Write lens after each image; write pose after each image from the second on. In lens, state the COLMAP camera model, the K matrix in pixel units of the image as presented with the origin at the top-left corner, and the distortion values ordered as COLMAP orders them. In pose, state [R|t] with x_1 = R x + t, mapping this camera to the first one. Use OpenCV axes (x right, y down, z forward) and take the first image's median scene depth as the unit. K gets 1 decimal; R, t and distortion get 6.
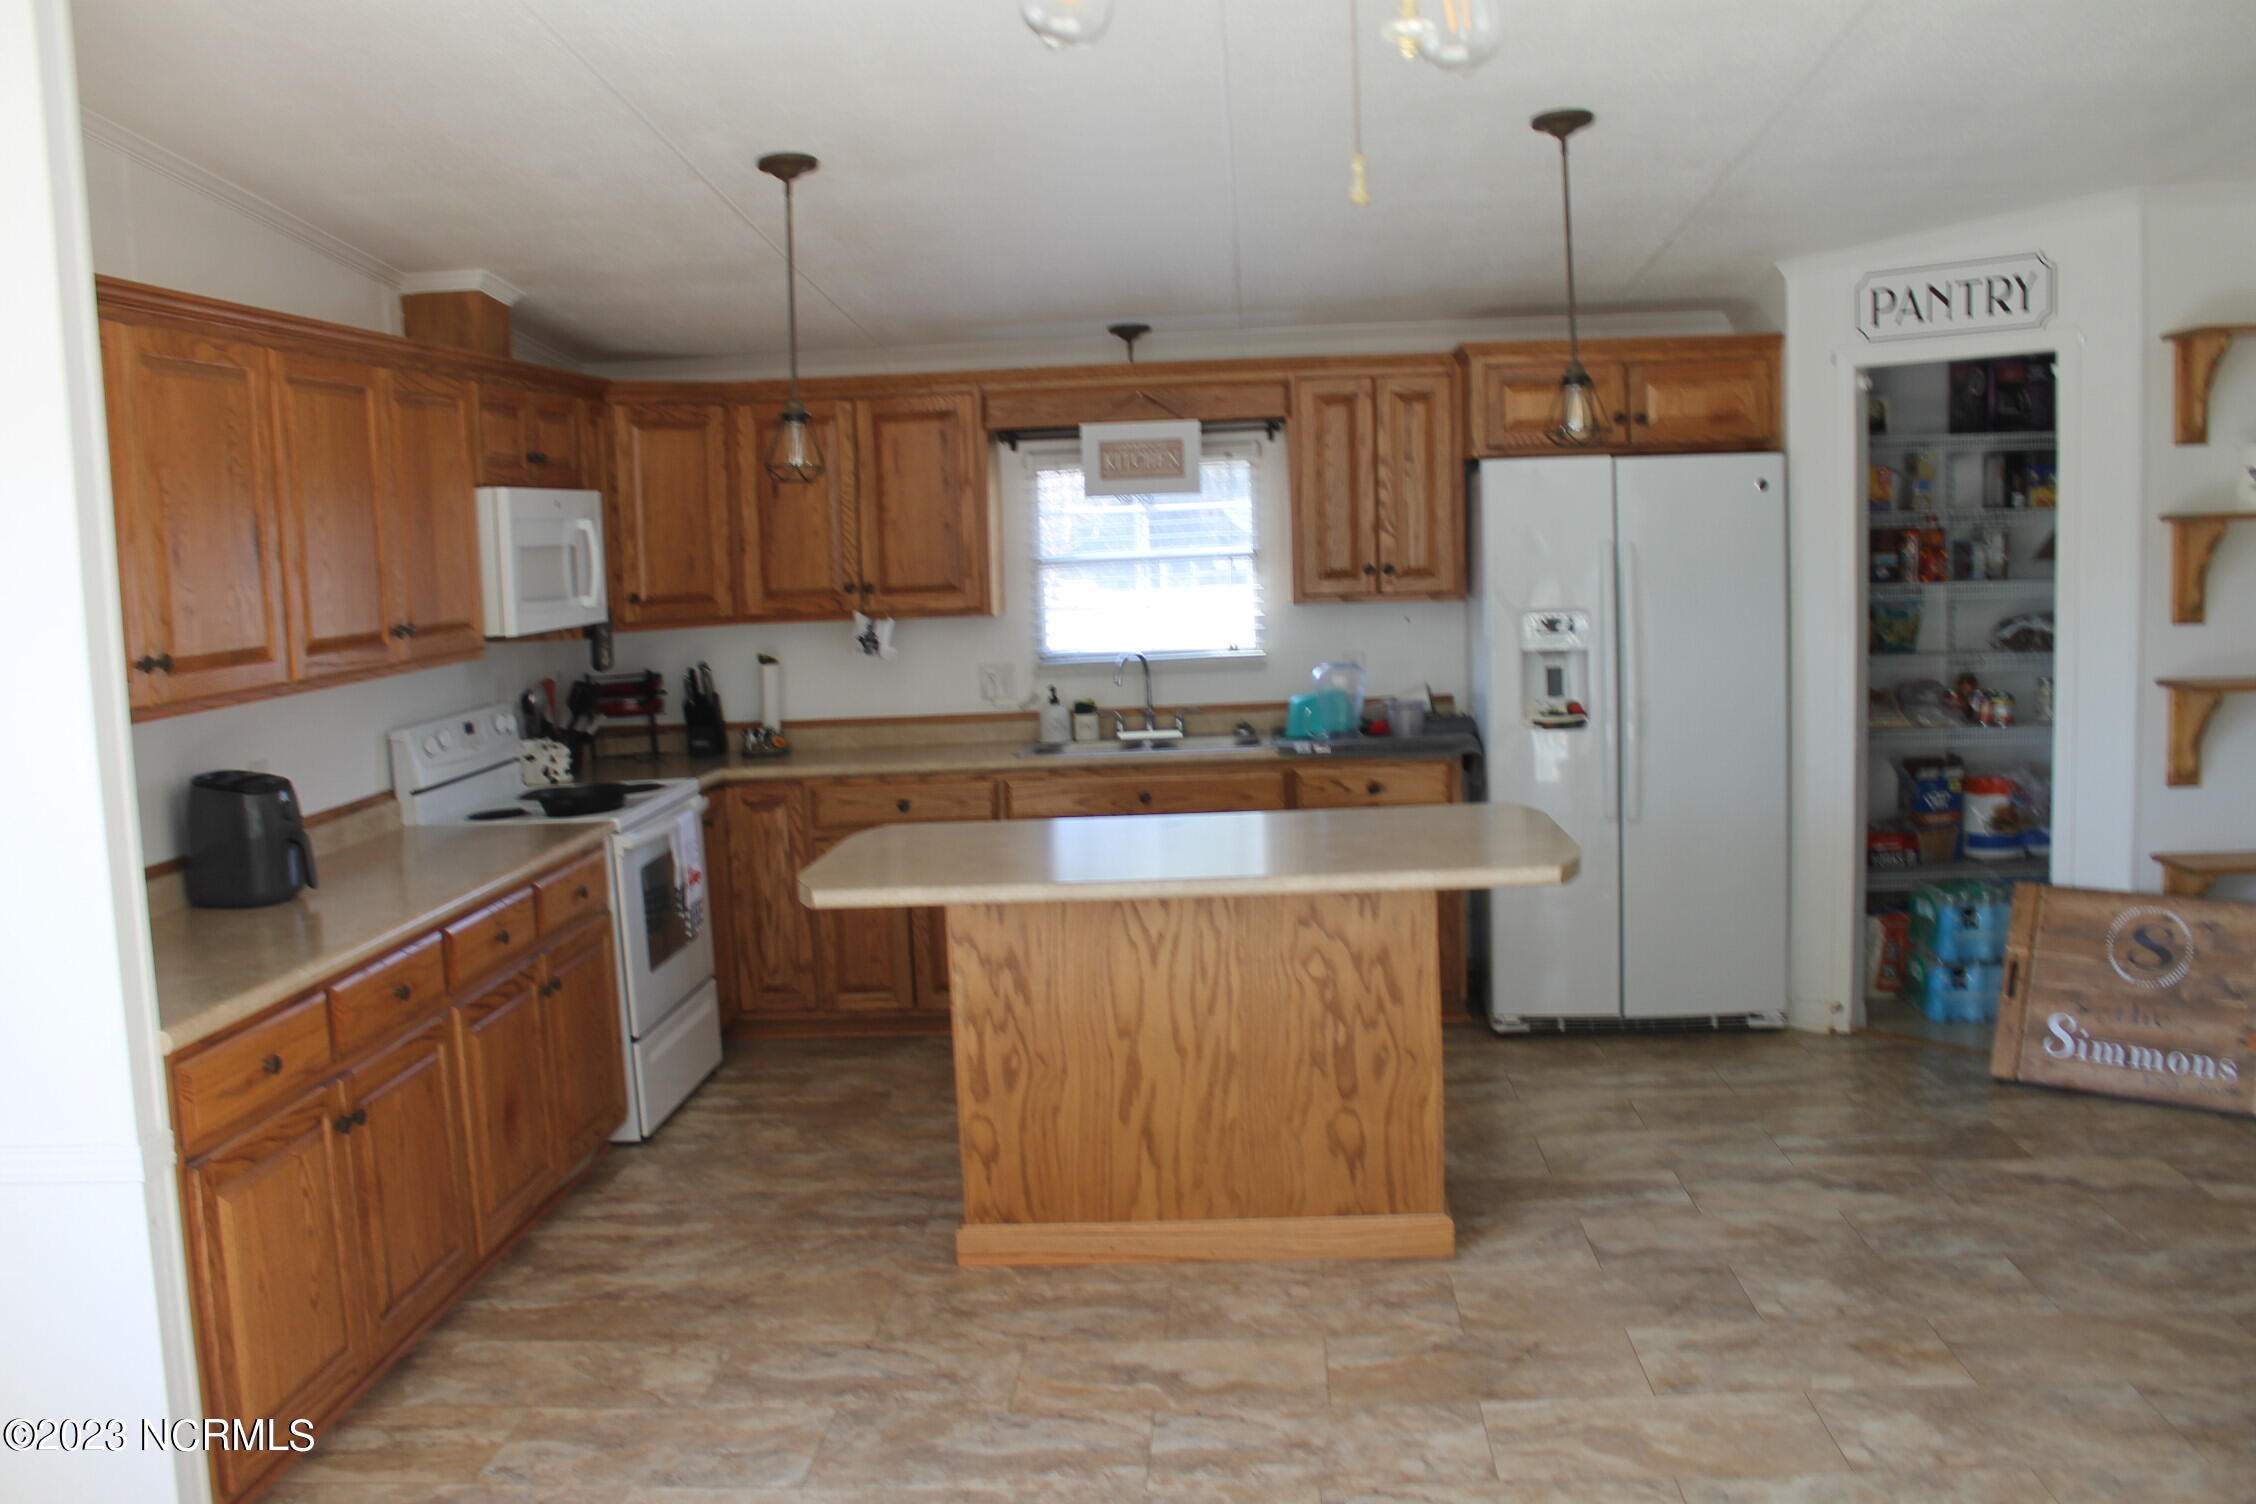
lens RADIAL K [[1921.7, 0, 1128.0], [0, 1921.7, 752.0], [0, 0, 1]] dist [-0.165712, 0.148182]
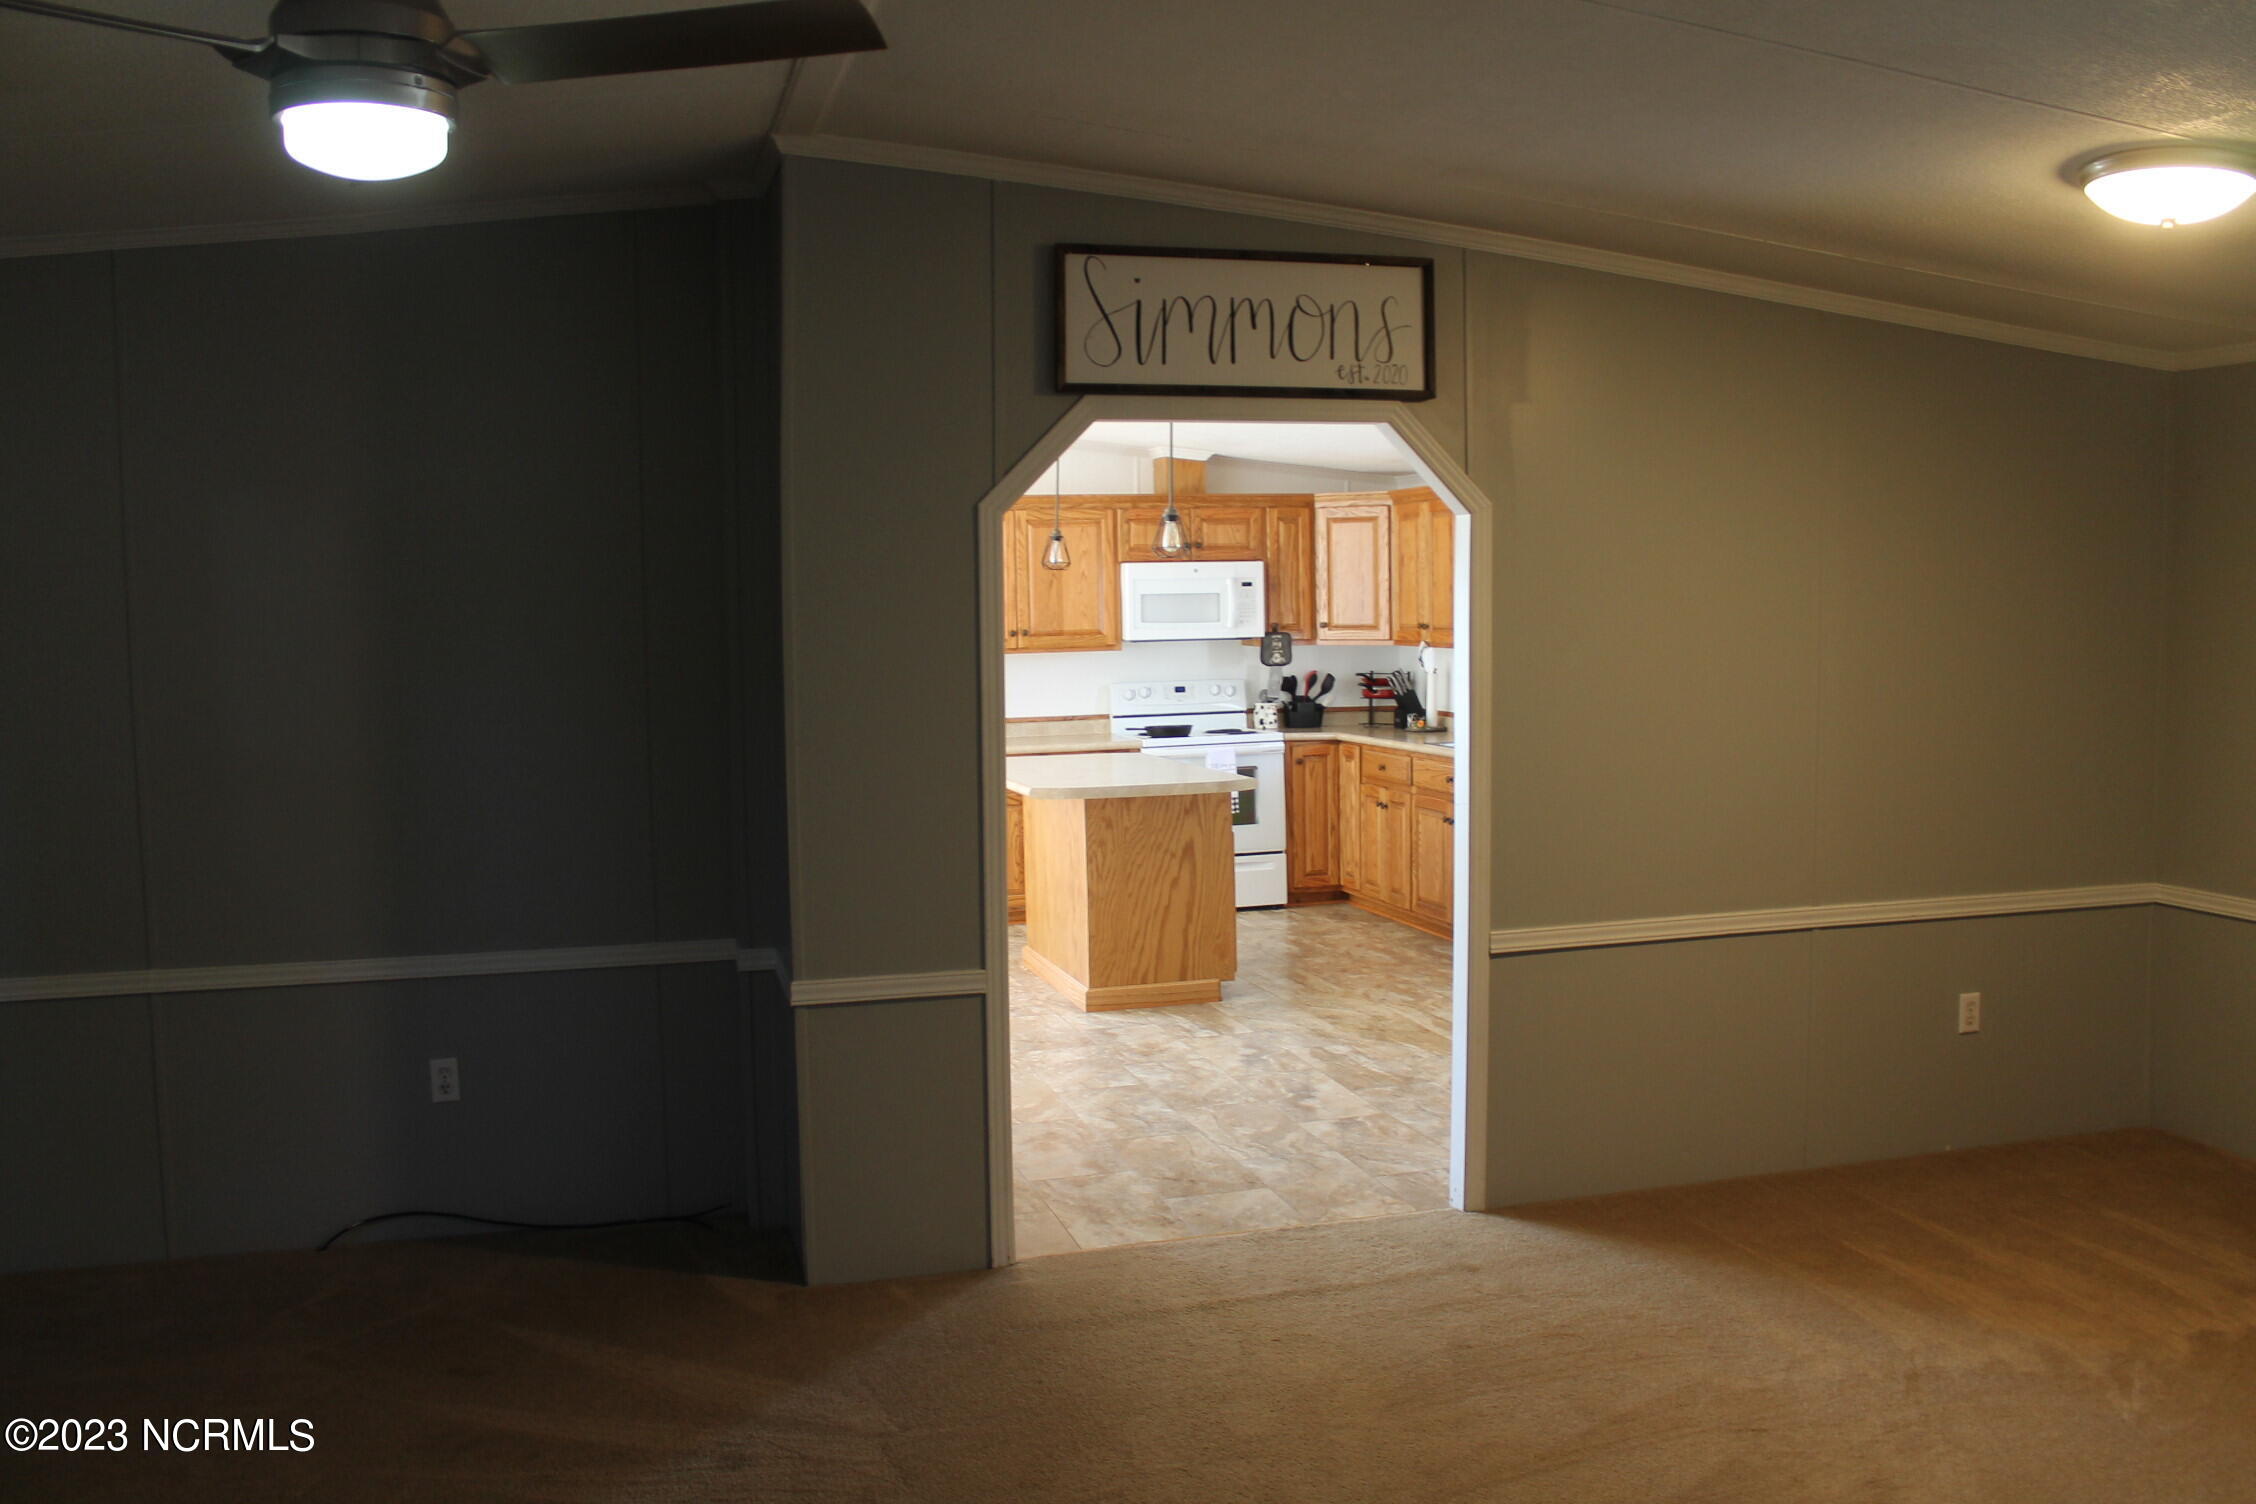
lens RADIAL K [[1956.1, 0, 1128.0], [0, 1956.1, 752.0], [0, 0, 1]] dist [-0.160100, 0.150266]
pose [[0.338475, 0.110717, -0.934439, 2.003691], [-0.104200, 0.991356, 0.079717, -0.137825], [0.935188, 0.070386, 0.347086, 0.402471]]
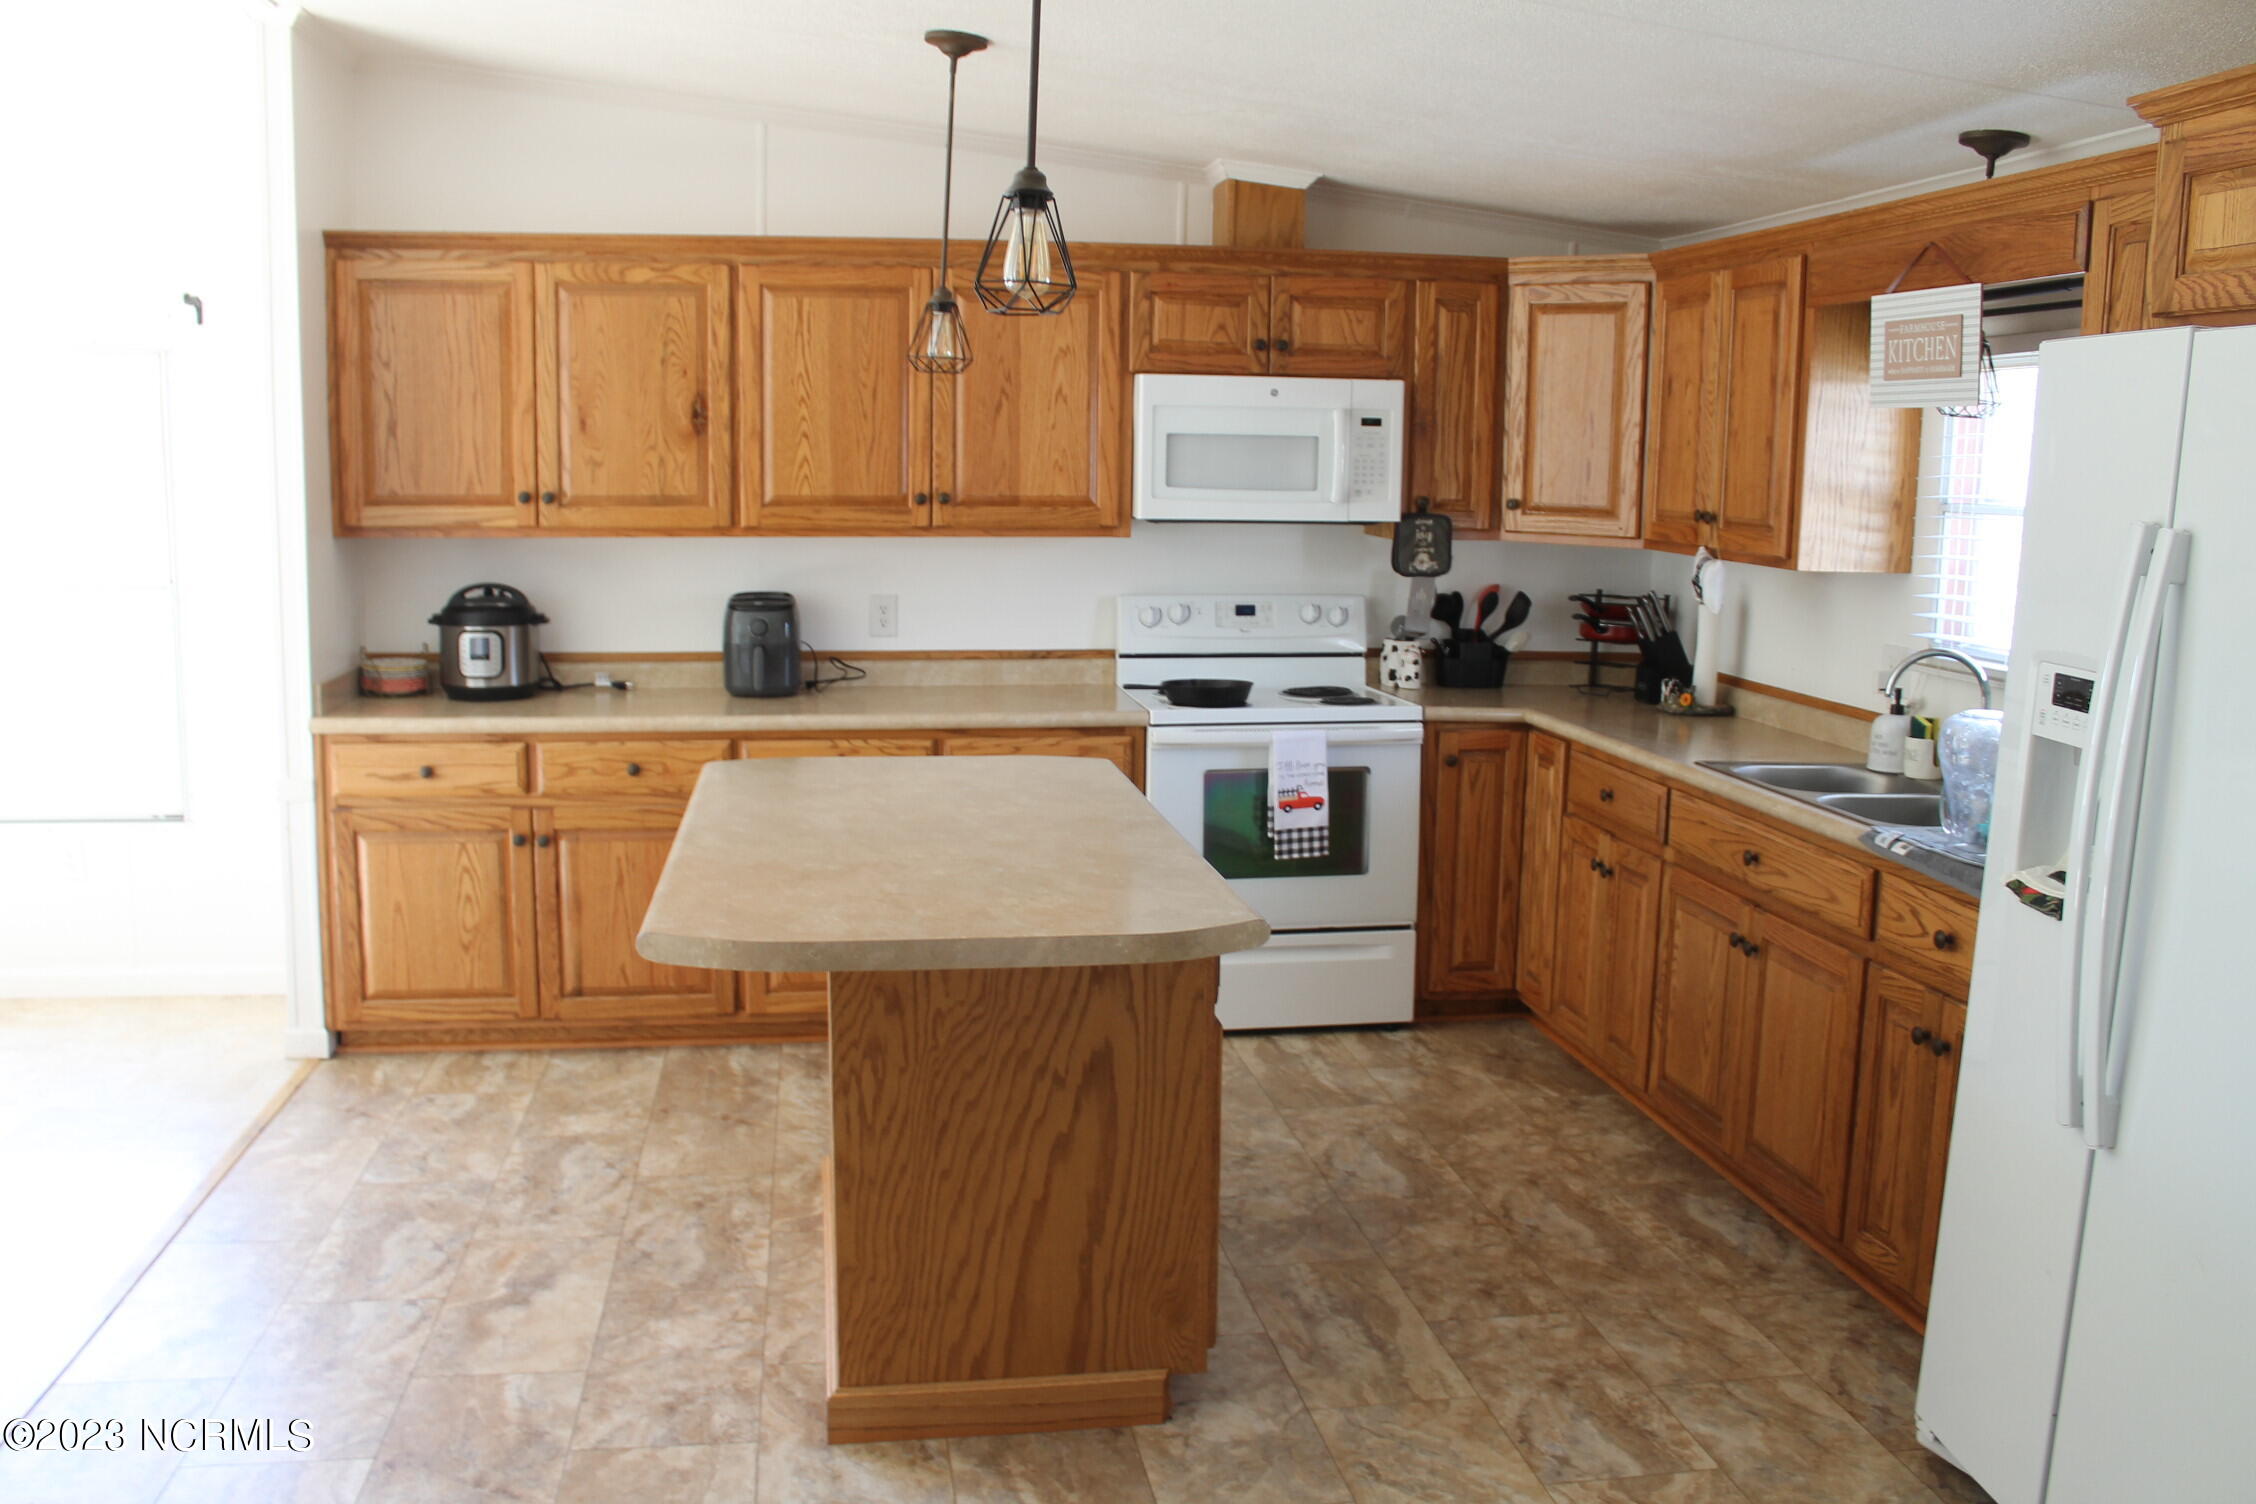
lens RADIAL K [[1921.7, 0, 1128.0], [0, 1921.7, 752.0], [0, 0, 1]] dist [-0.165712, 0.148182]
pose [[0.219462, 0.198259, -0.955264, 0.897626], [-0.136507, 0.975743, 0.171148, -0.148212], [0.966024, 0.092840, 0.241202, 0.969365]]
